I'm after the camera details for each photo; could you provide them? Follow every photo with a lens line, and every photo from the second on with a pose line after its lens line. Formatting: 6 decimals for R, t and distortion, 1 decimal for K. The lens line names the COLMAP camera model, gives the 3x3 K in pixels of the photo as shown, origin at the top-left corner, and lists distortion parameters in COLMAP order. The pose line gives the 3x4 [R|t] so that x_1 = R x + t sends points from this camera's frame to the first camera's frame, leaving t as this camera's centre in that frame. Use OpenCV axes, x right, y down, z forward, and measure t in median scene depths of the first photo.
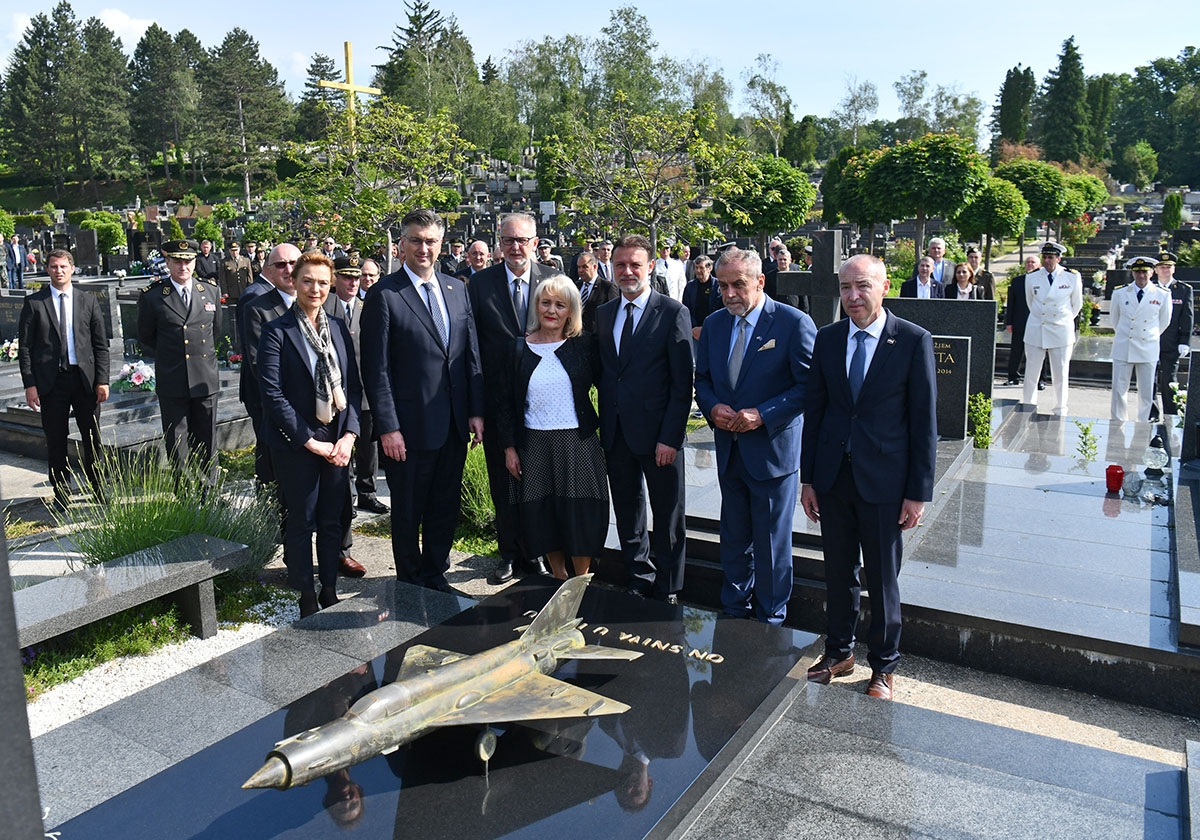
lens RADIAL K [[945.0, 0, 554.4], [0, 945.0, 404.1], [0, 0, 1]] dist [-0.065212, 0.005038]
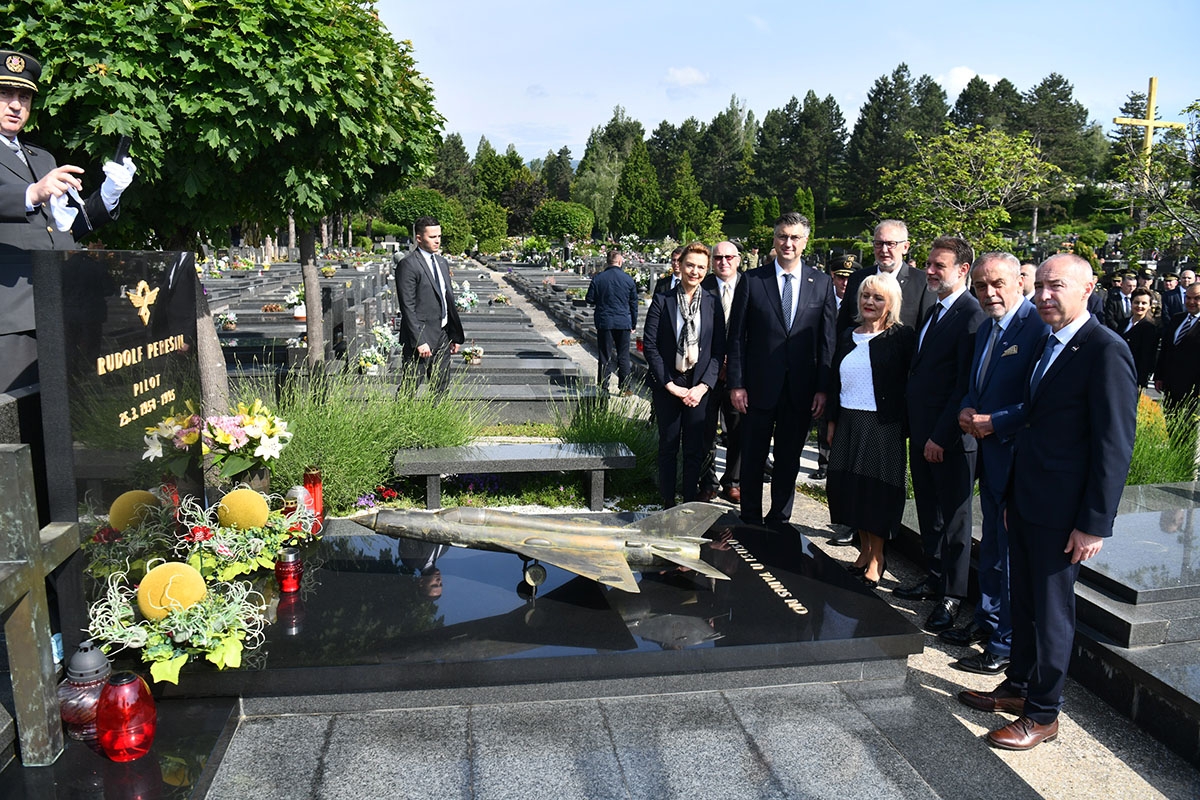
lens RADIAL K [[828.0, 0, 596.3], [0, 828.0, 379.7], [0, 0, 1]] dist [-0.040080, -0.002137]
pose [[0.689746, 0.142393, -0.709911, 0.396864], [-0.168345, 0.985140, 0.034035, 0.008678], [0.704209, 0.096035, 0.703468, 0.080102]]
